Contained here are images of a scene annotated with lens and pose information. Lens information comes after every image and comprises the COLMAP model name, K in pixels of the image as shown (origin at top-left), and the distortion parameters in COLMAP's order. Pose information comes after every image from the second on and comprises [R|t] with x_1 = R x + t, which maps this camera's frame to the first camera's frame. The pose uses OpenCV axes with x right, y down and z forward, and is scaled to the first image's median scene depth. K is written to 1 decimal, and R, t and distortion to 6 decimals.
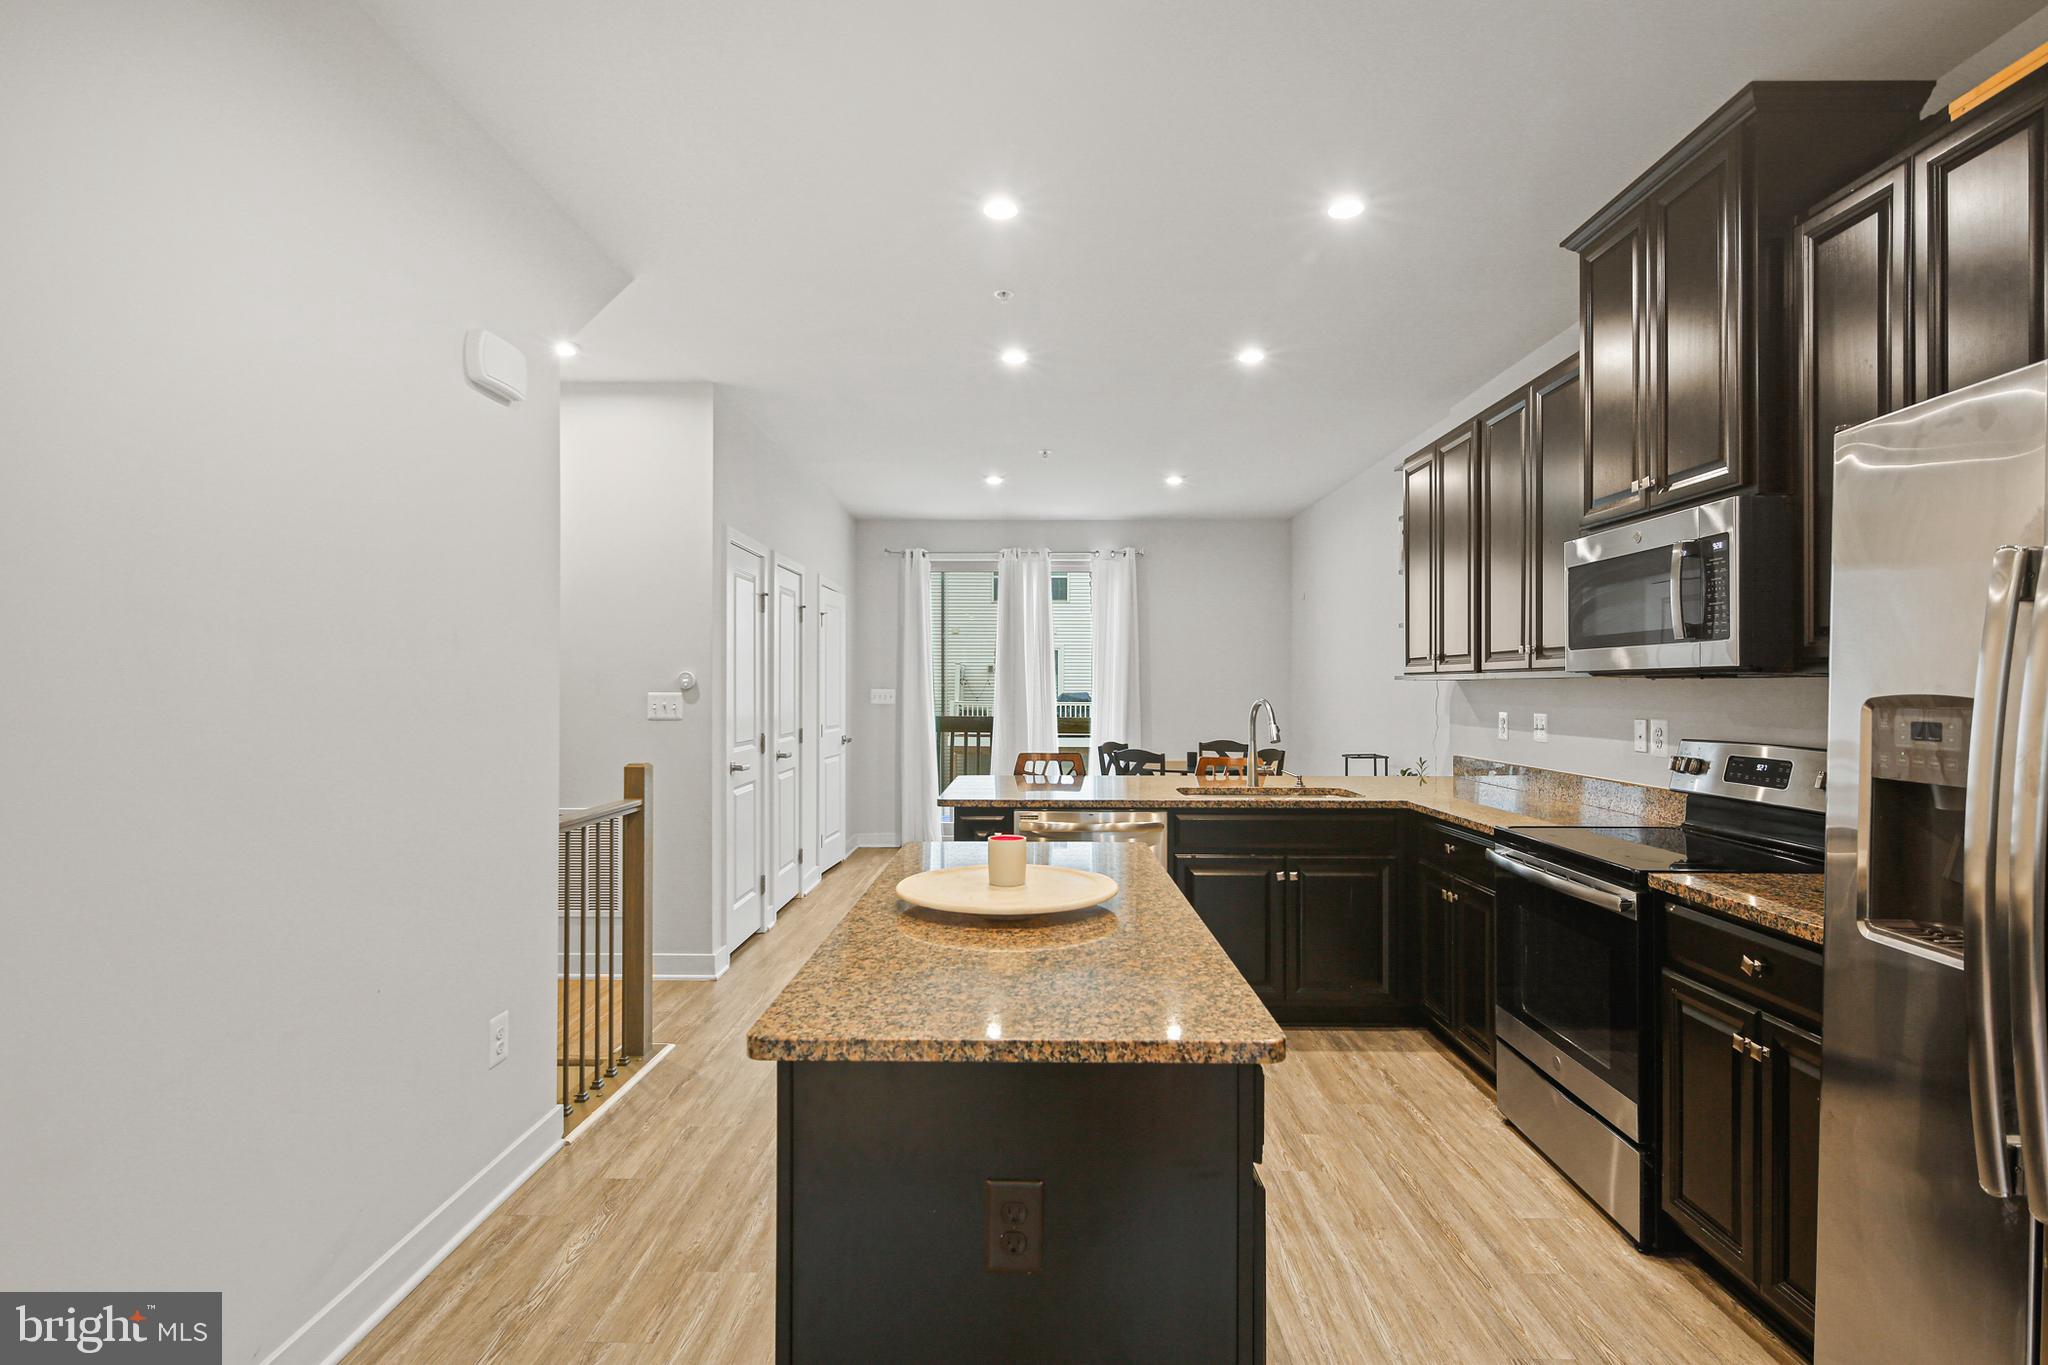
lens RADIAL K [[987.2, 0, 1021.2], [0, 987.2, 689.9], [0, 0, 1]] dist [0.000624, -0.001552]
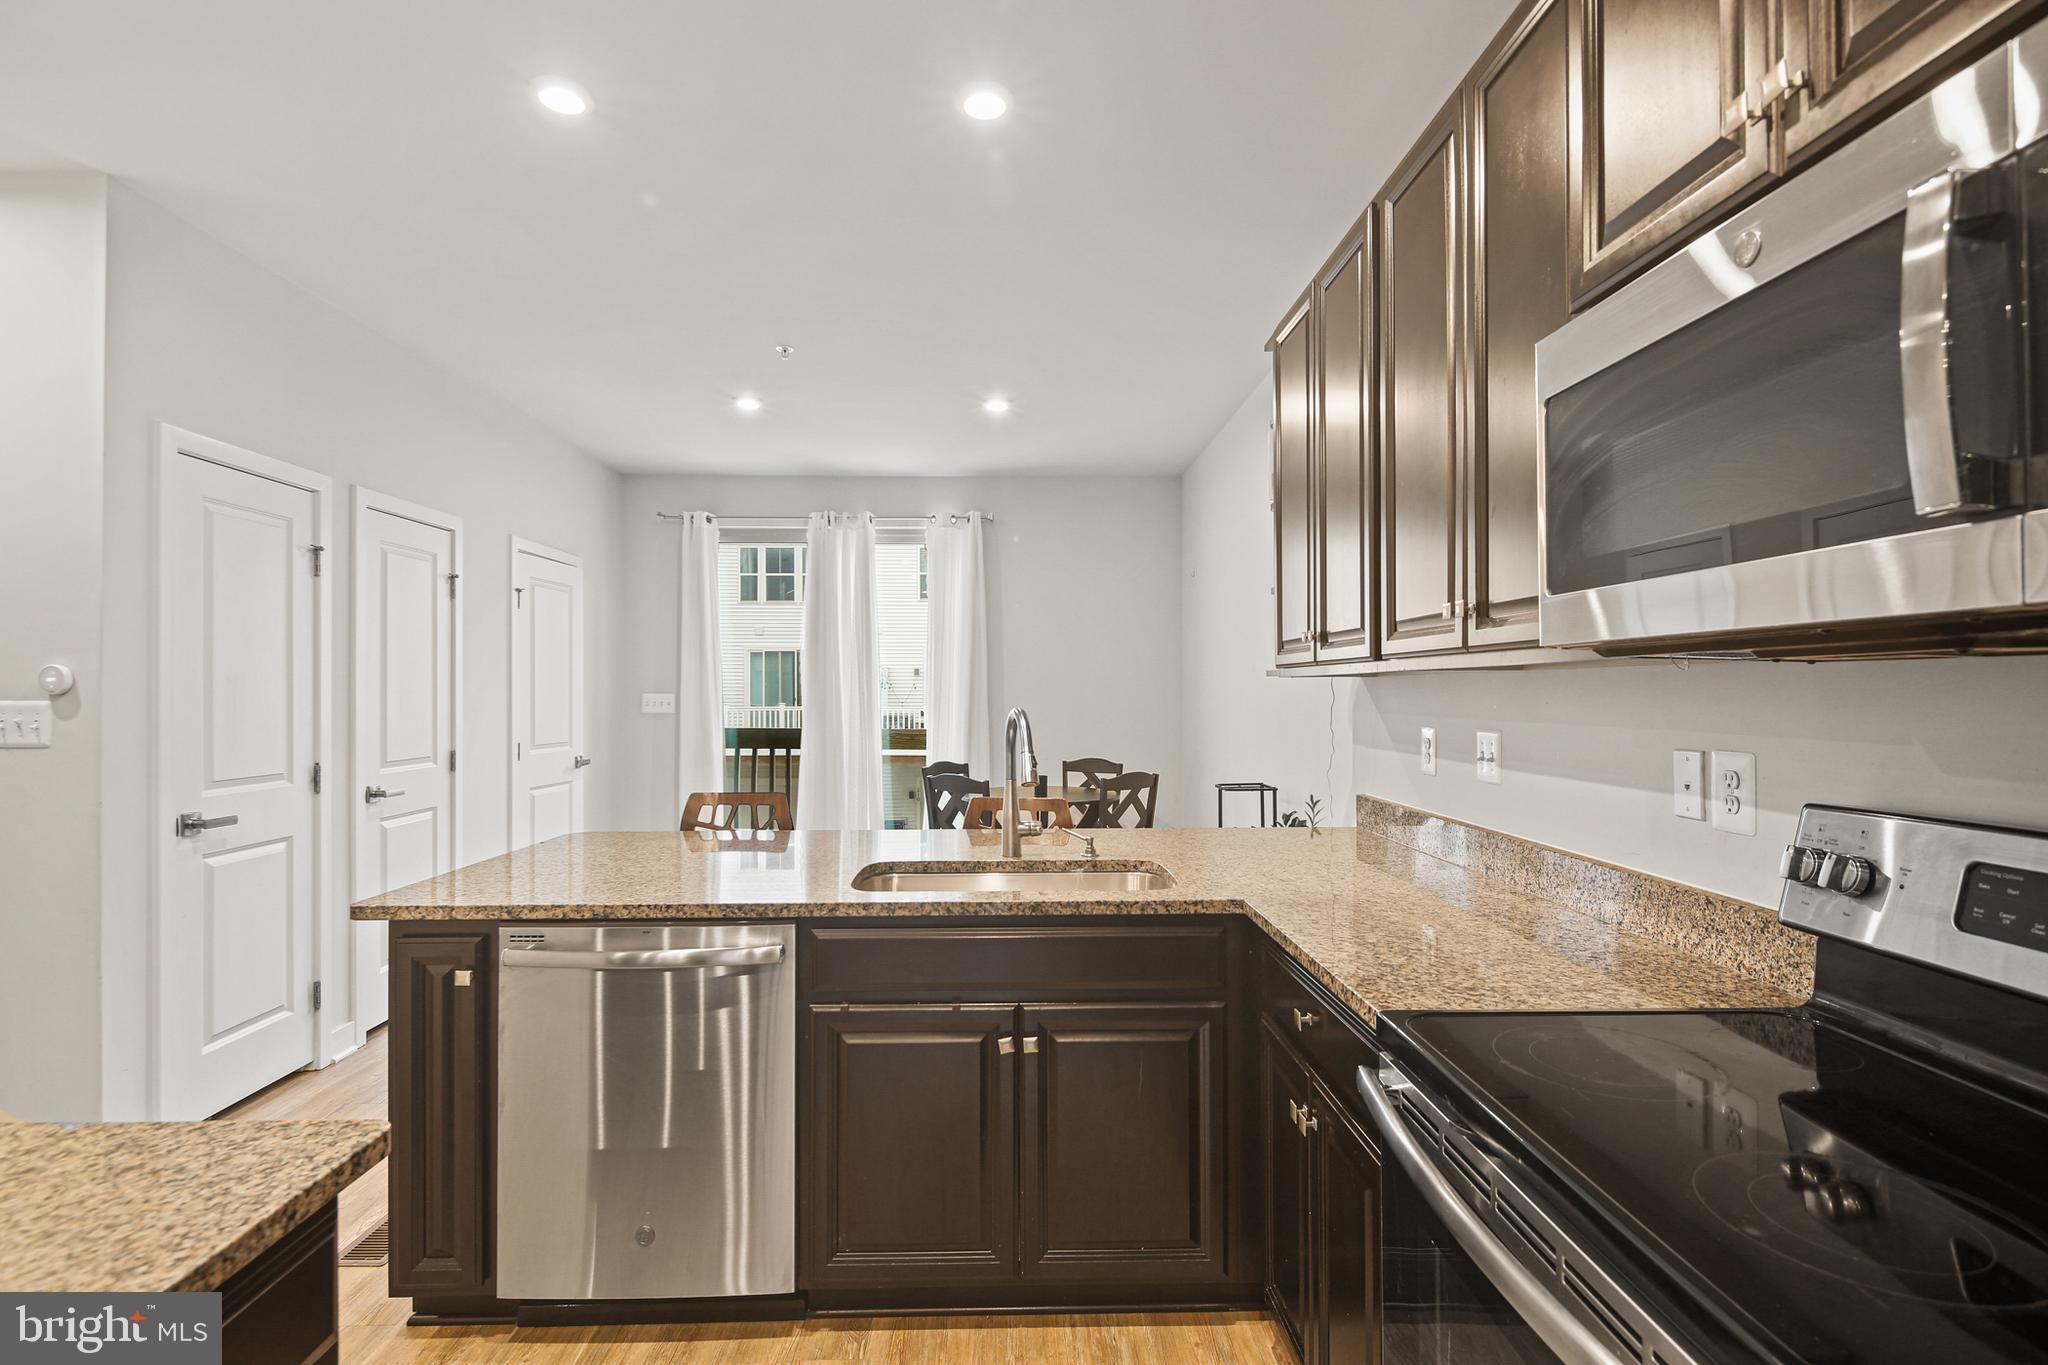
lens RADIAL K [[992.0, 0, 1020.8], [0, 992.0, 689.2], [0, 0, 1]] dist [0.002182, -0.000504]
pose [[0.999286, -0.003177, 0.037651, 0.280356], [0.003364, 0.999982, -0.004915, 0.000776], [-0.037634, 0.005038, 0.999279, 0.522535]]
